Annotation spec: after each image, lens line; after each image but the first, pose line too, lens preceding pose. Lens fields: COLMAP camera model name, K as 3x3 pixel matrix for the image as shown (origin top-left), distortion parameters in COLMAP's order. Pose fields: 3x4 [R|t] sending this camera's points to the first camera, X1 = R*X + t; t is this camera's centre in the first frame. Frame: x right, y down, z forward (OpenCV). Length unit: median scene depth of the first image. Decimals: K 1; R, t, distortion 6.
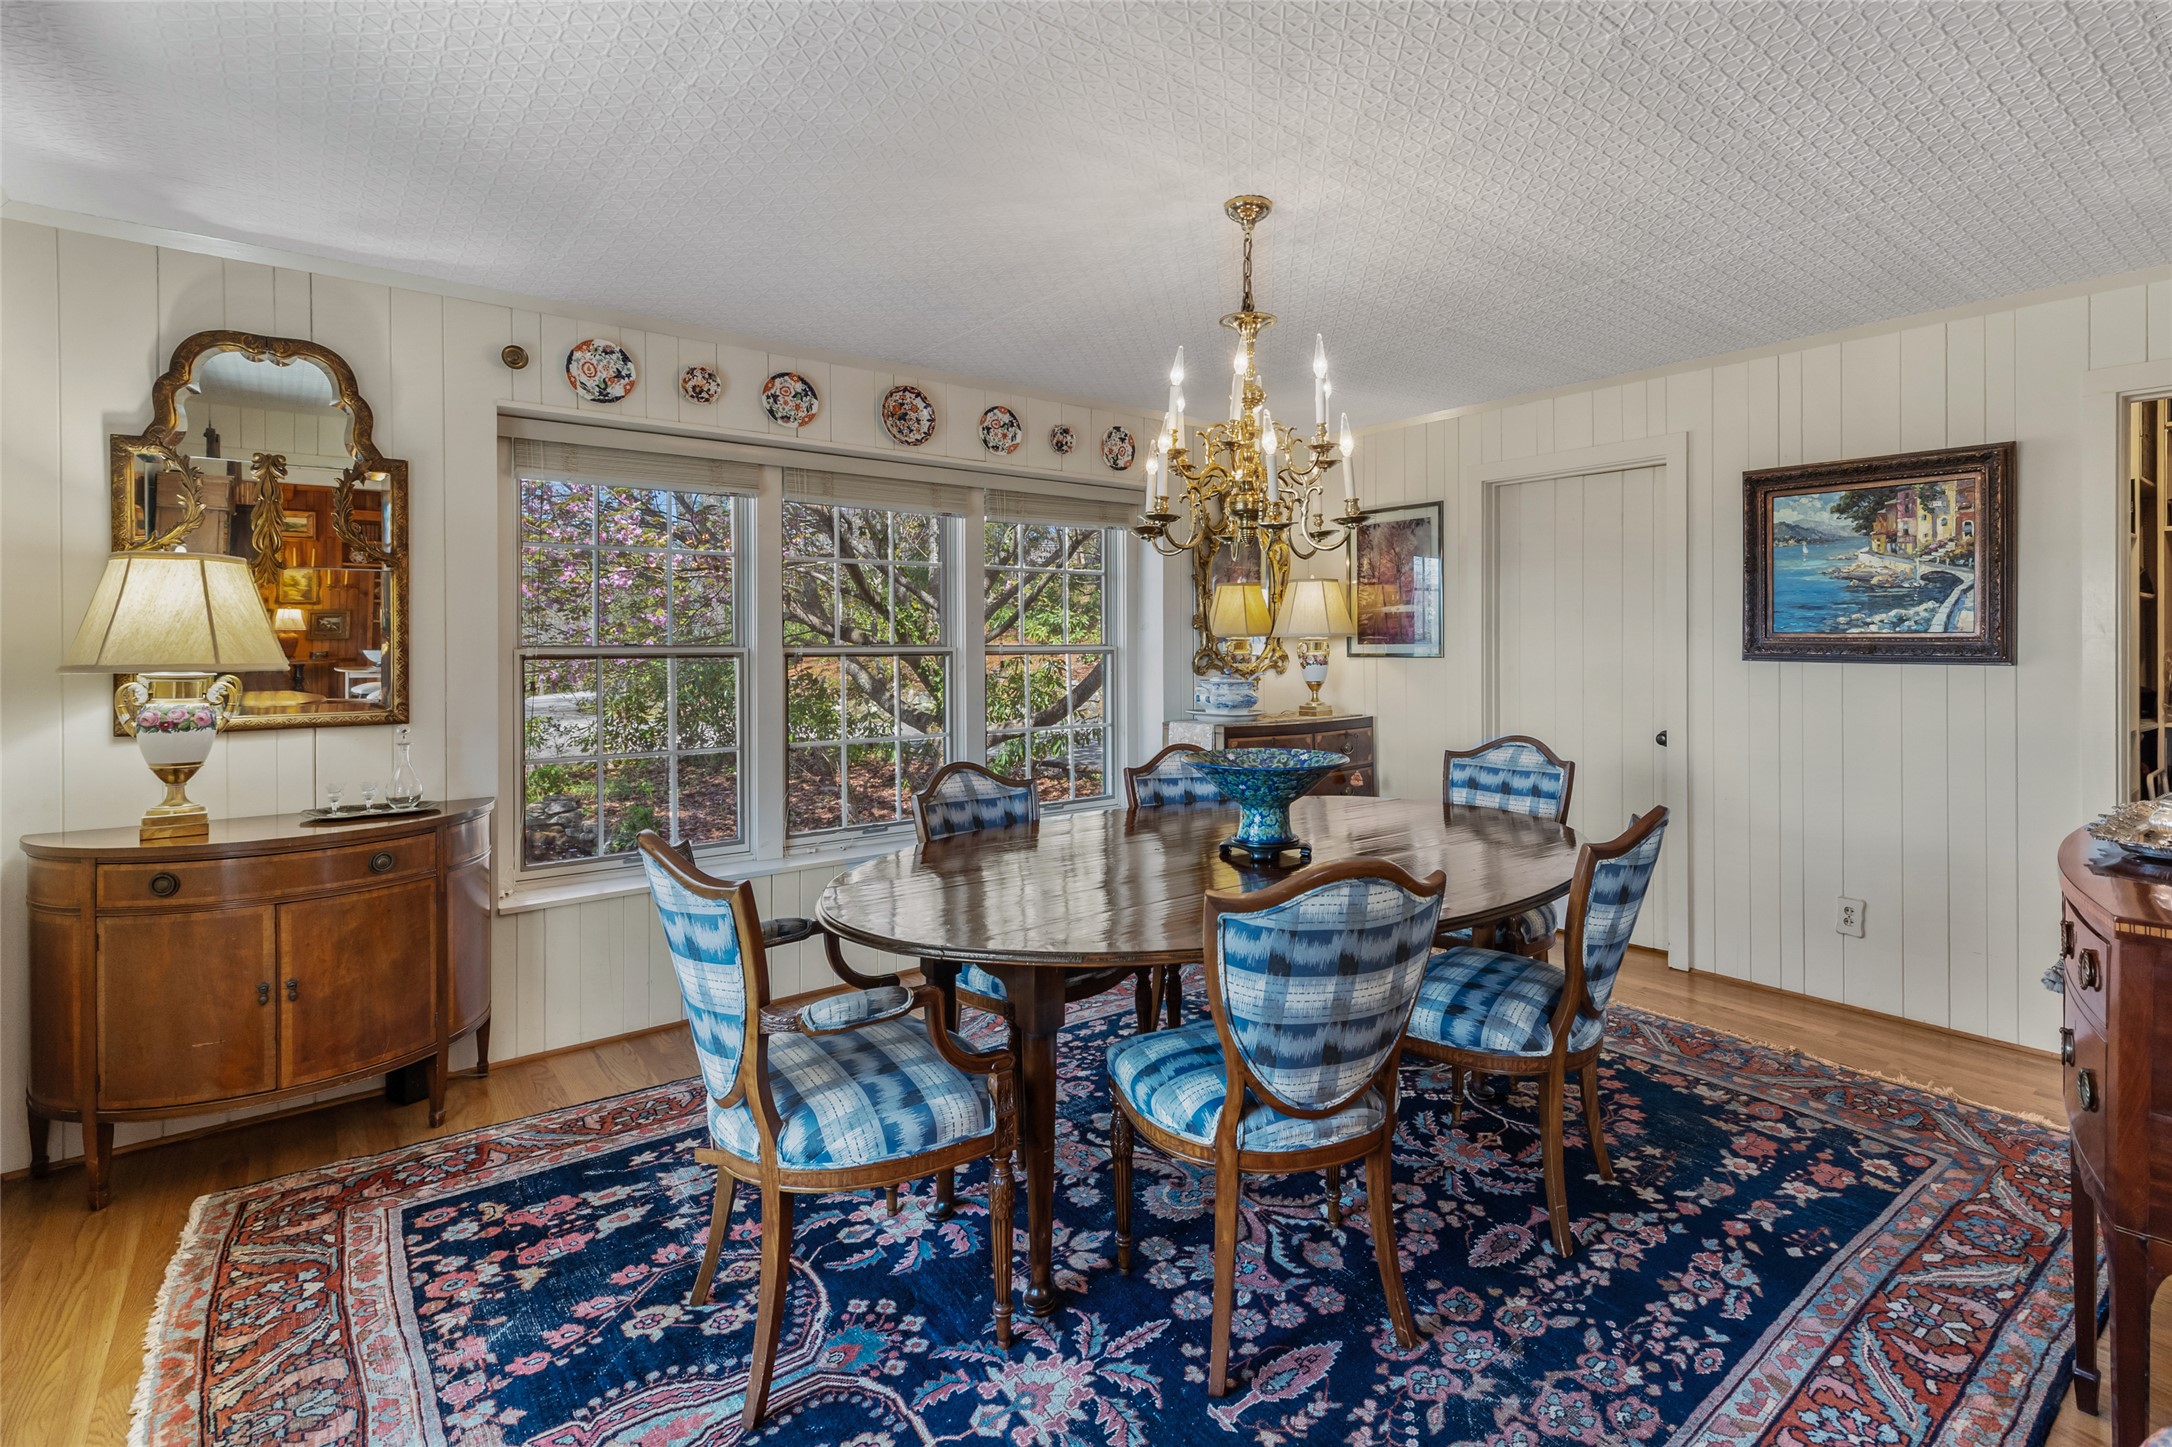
lens RADIAL K [[972.4, 0, 1073.2], [0, 972.4, 667.5], [0, 0, 1]] dist [-0.003534, -0.001177]
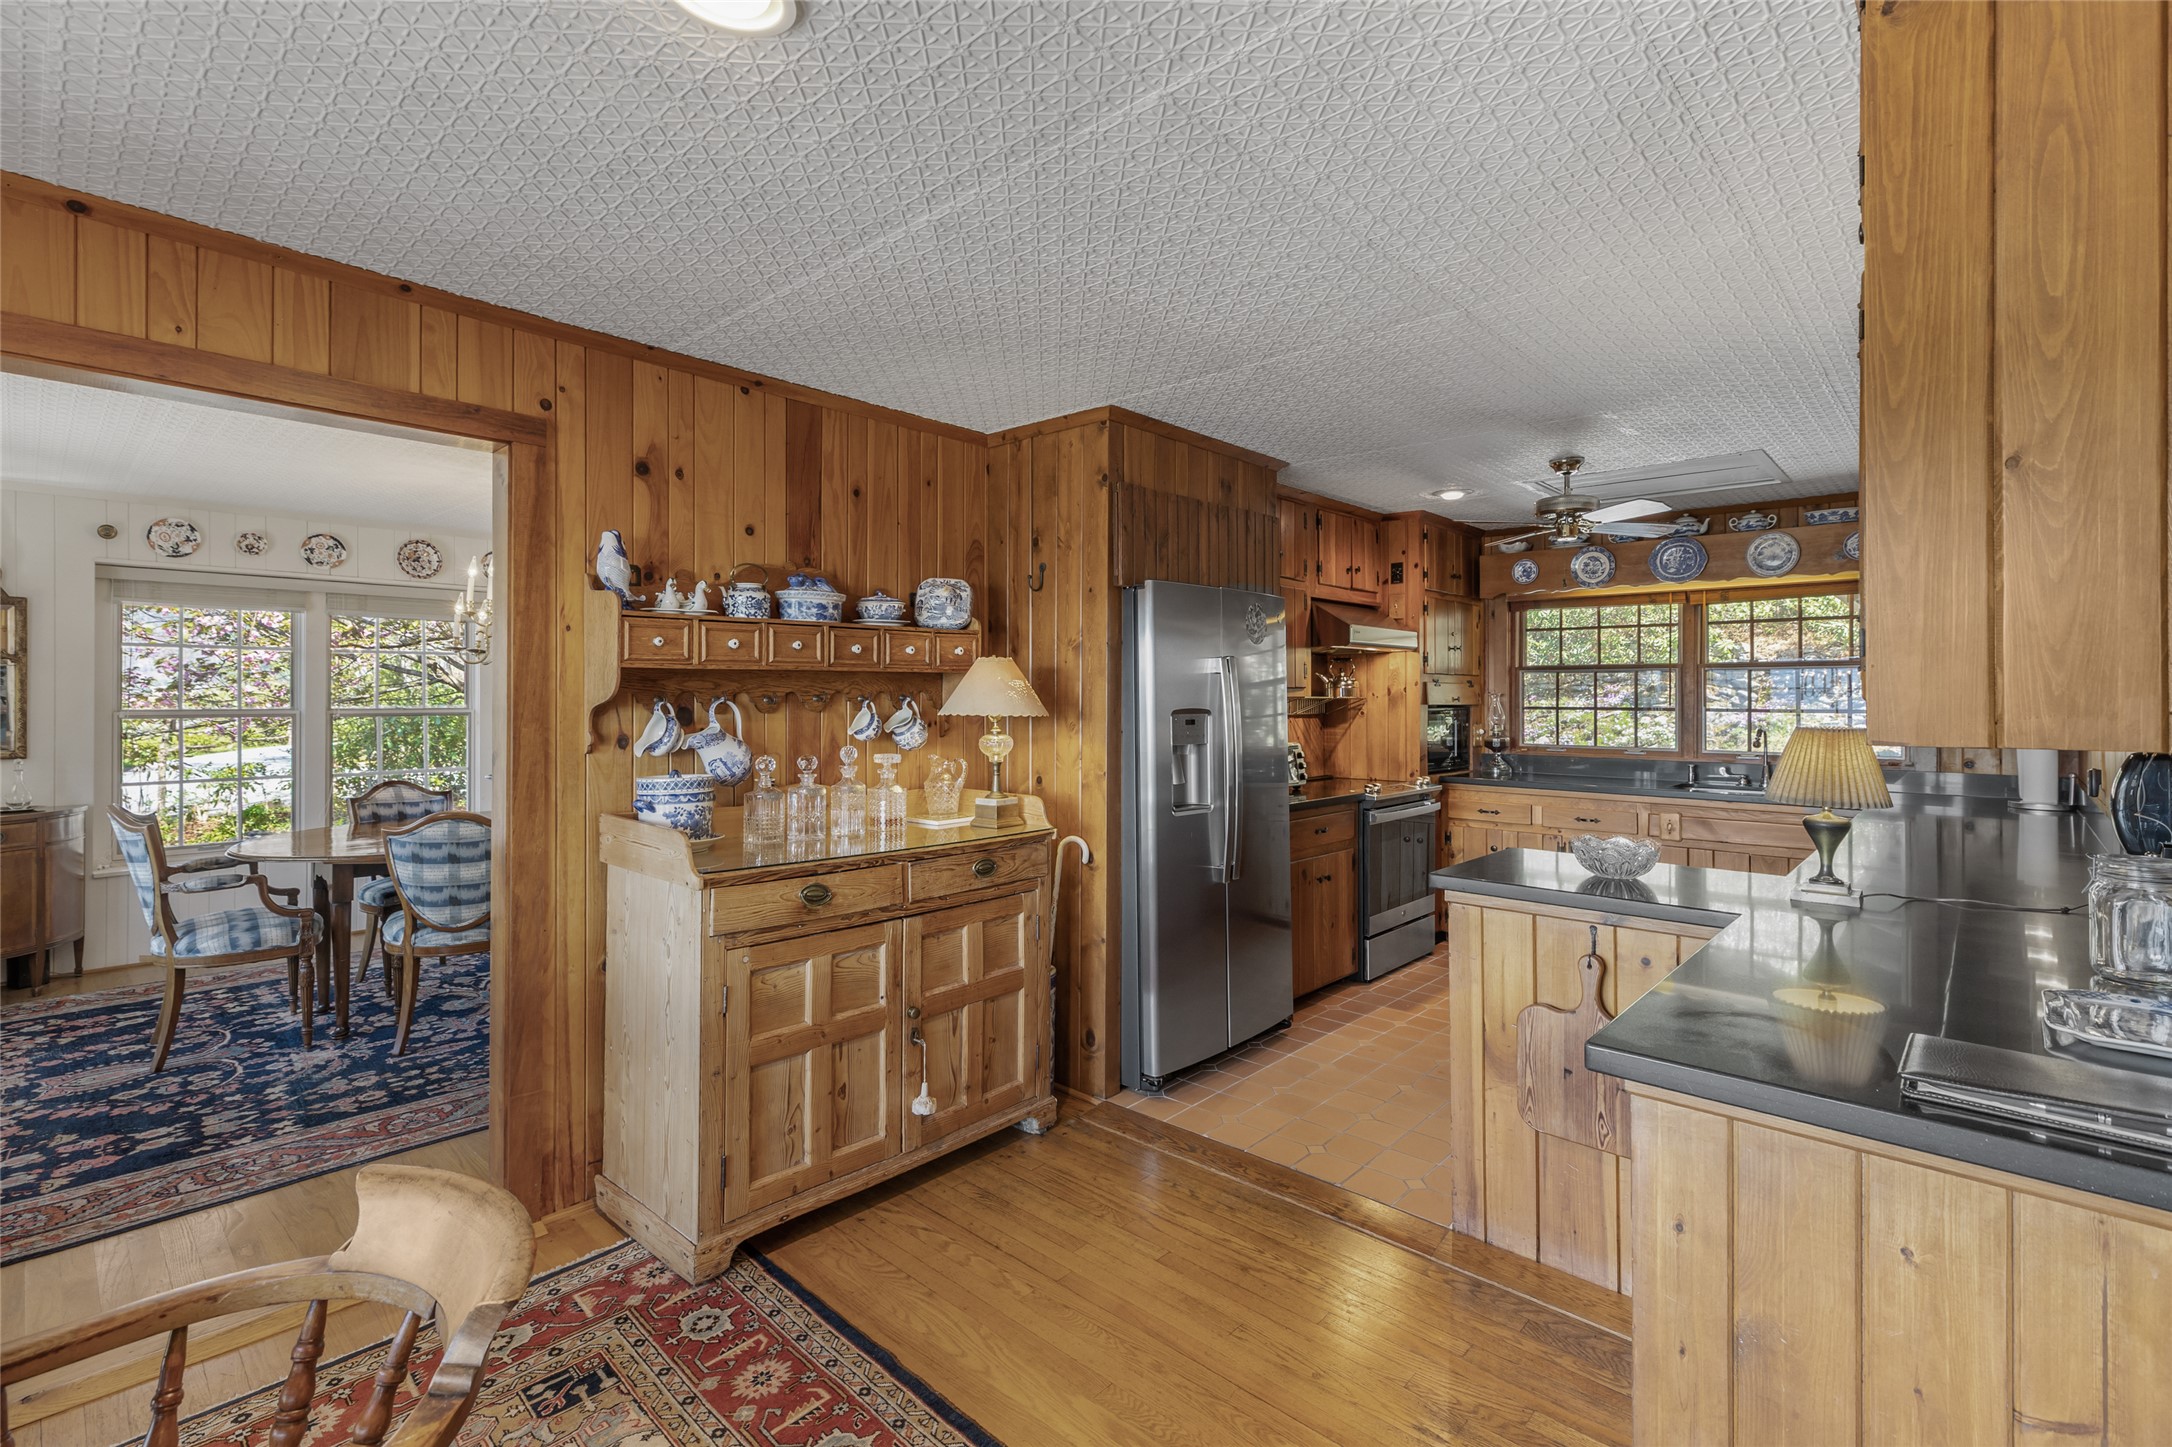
lens RADIAL K [[972.4, 0, 1081.5], [0, 972.4, 709.0], [0, 0, 1]] dist [-0.003534, -0.001177]
pose [[0.989033, 0.004278, 0.147633, 1.310685], [-0.003292, 0.999971, -0.006923, -0.031710], [-0.147659, 0.006361, 0.989018, -1.372331]]
